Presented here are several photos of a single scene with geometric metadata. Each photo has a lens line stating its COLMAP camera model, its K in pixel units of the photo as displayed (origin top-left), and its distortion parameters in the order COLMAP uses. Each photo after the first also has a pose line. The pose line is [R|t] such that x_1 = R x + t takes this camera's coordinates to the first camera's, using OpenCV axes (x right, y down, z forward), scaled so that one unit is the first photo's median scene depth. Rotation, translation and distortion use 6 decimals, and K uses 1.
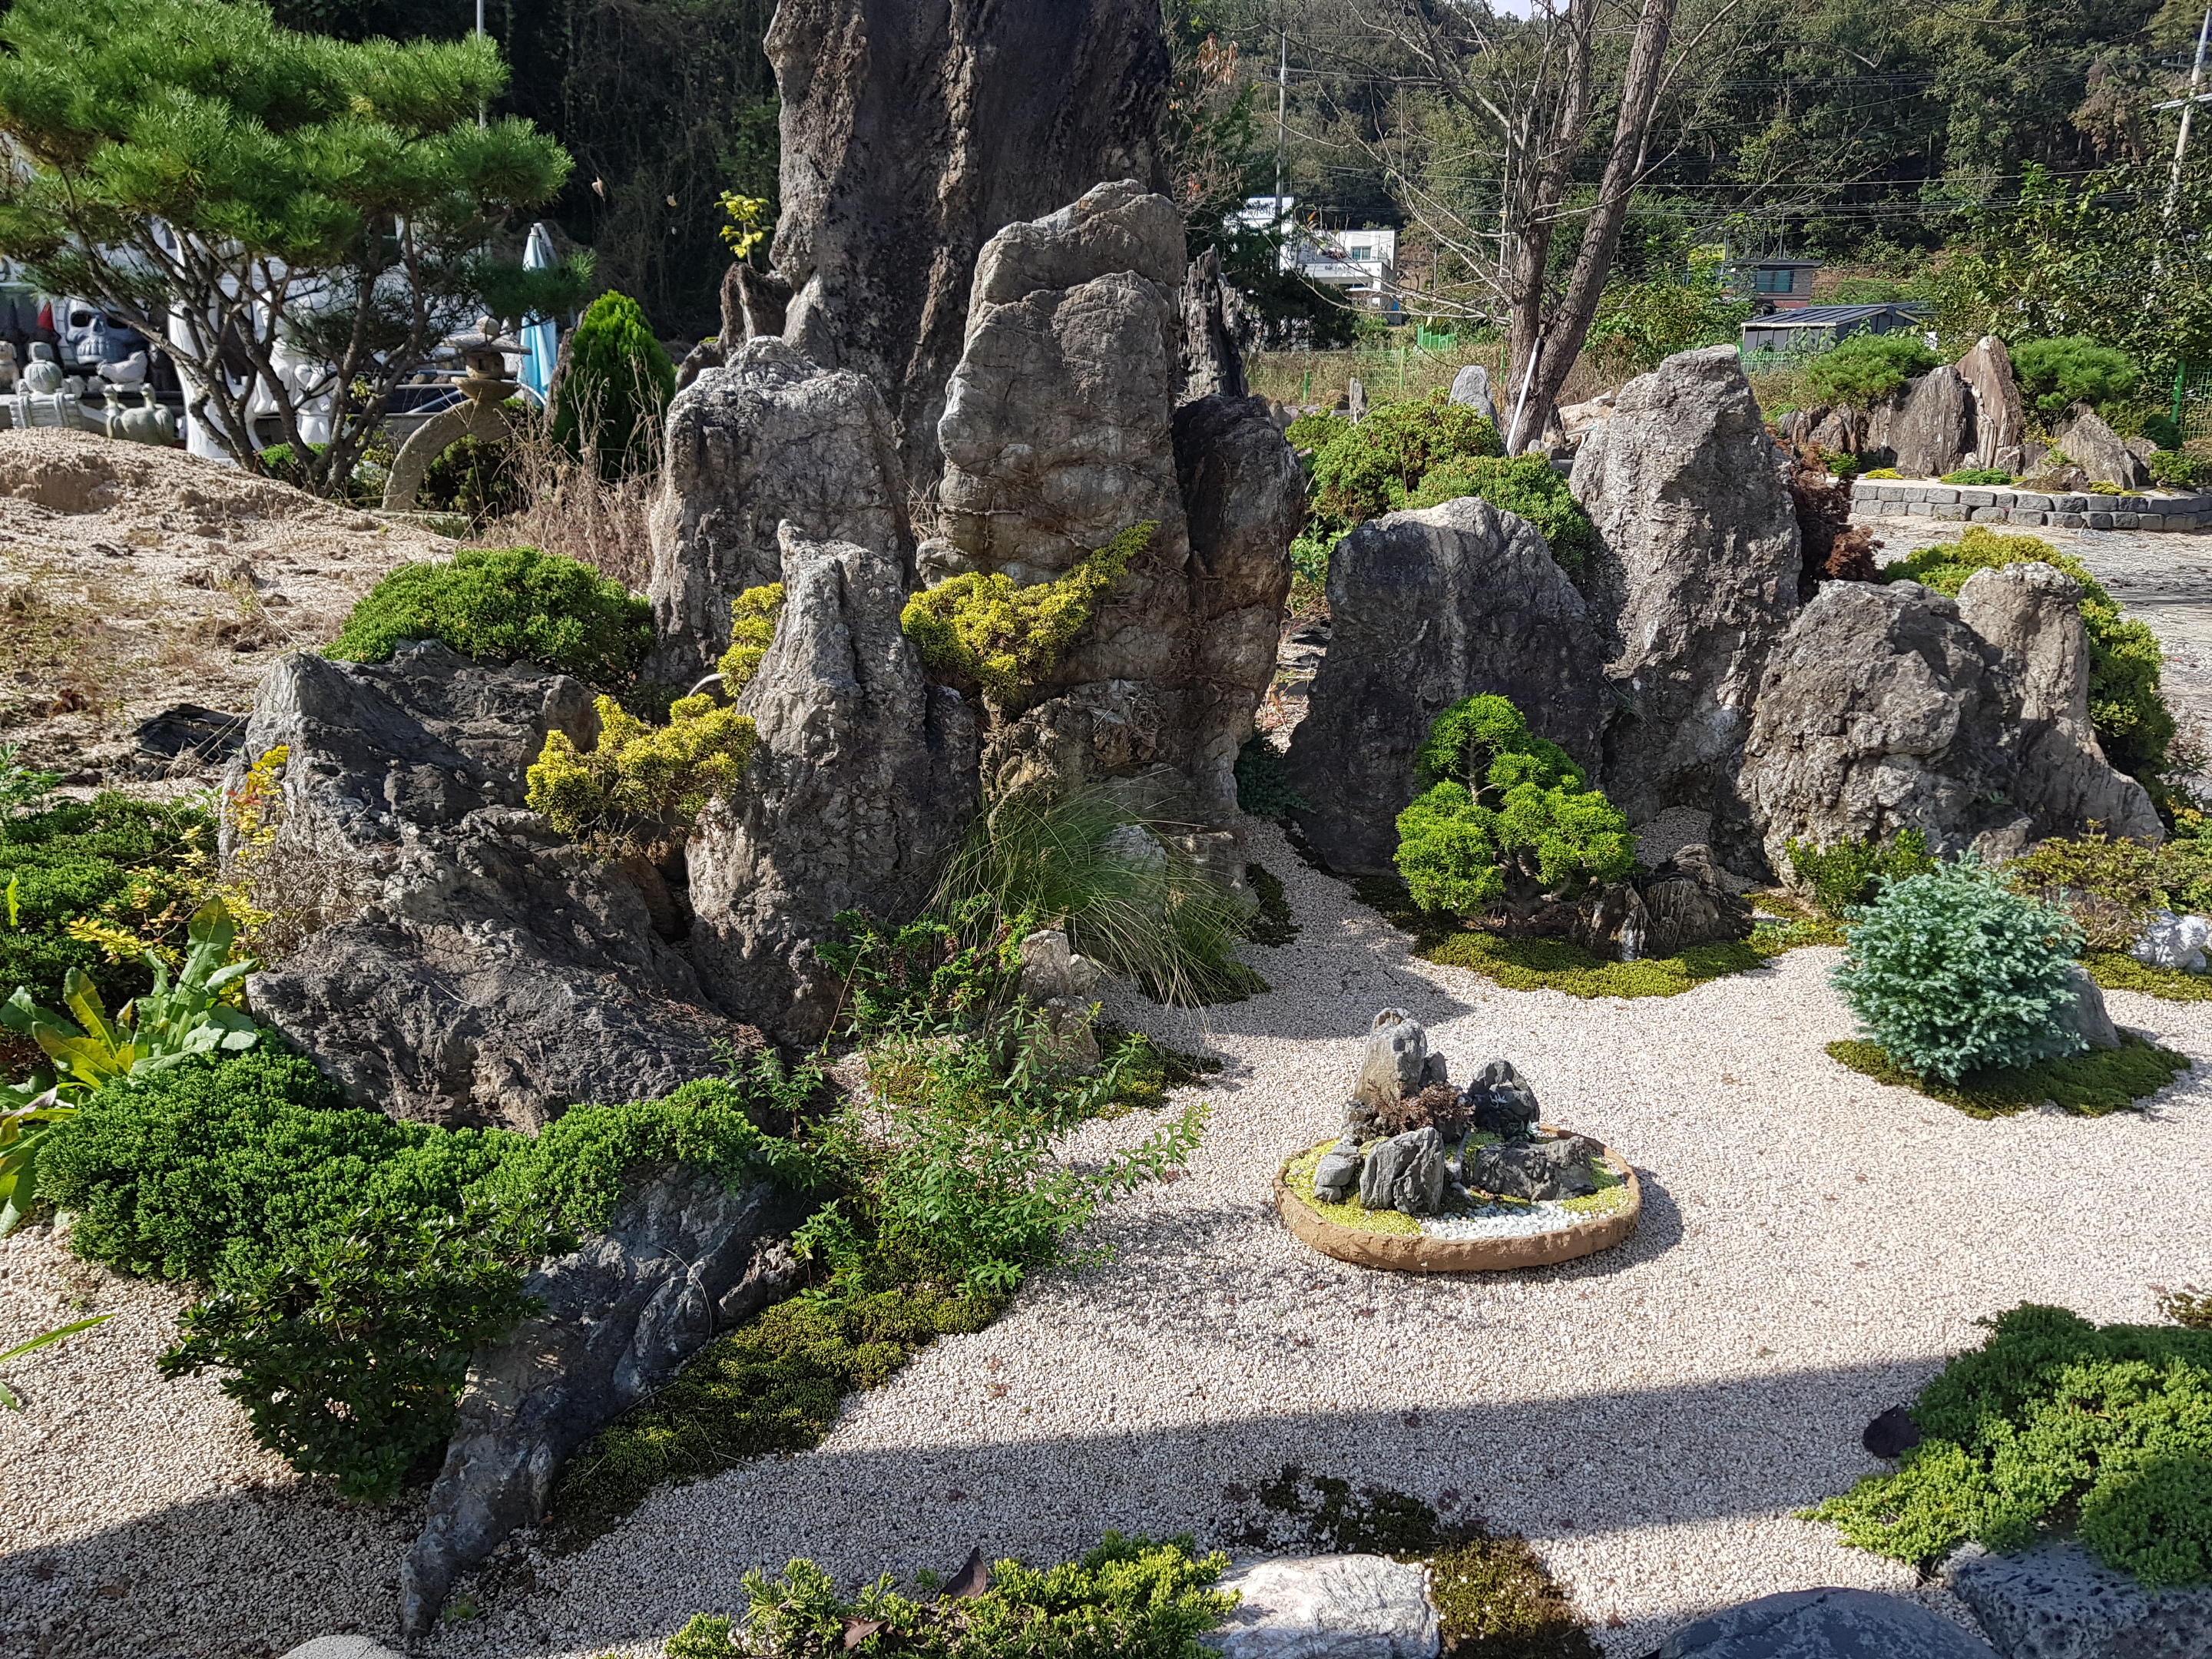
lens RADIAL K [[1710.2, 0, 1119.7], [0, 1710.2, 840.3], [0, 0, 1]] dist [0.086691, -0.148295]
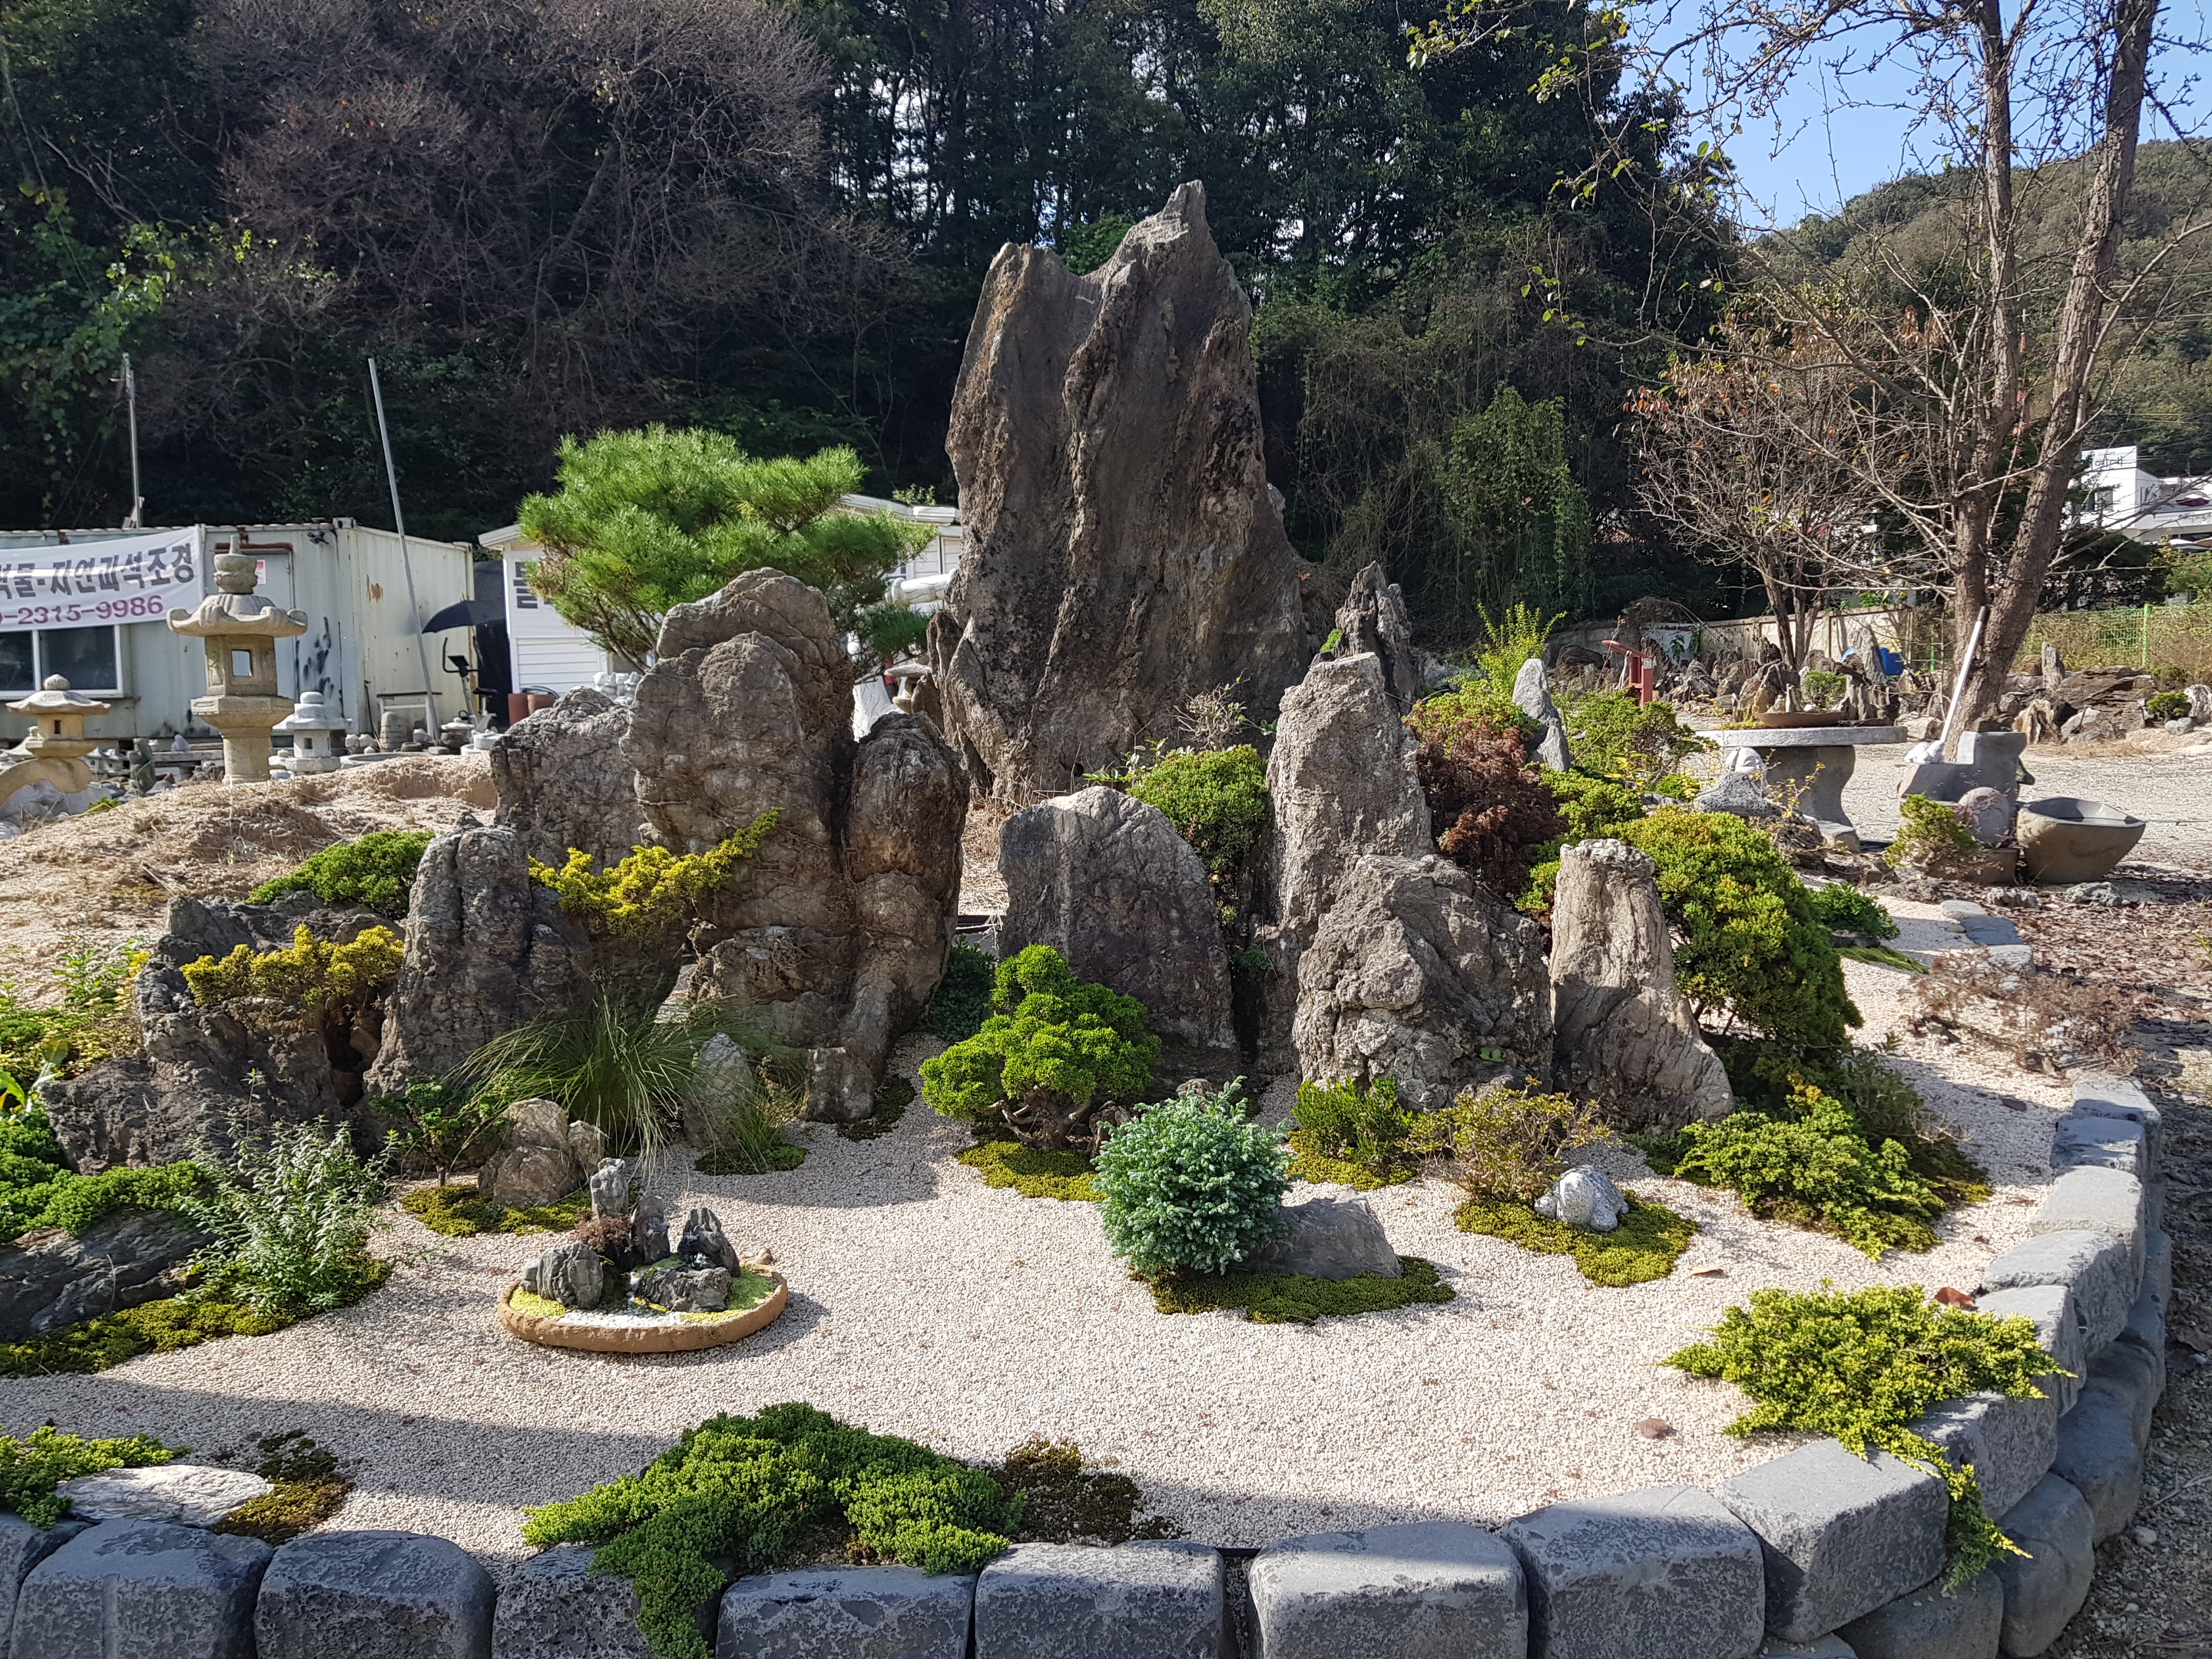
lens RADIAL K [[1710.2, 0, 1119.7], [0, 1710.2, 840.3], [0, 0, 1]] dist [0.086691, -0.148295]
pose [[0.906245, -0.002353, -0.422746, 0.761825], [-0.065901, 0.986974, -0.146766, 0.016000], [0.417584, 0.160866, 0.894285, -0.074189]]
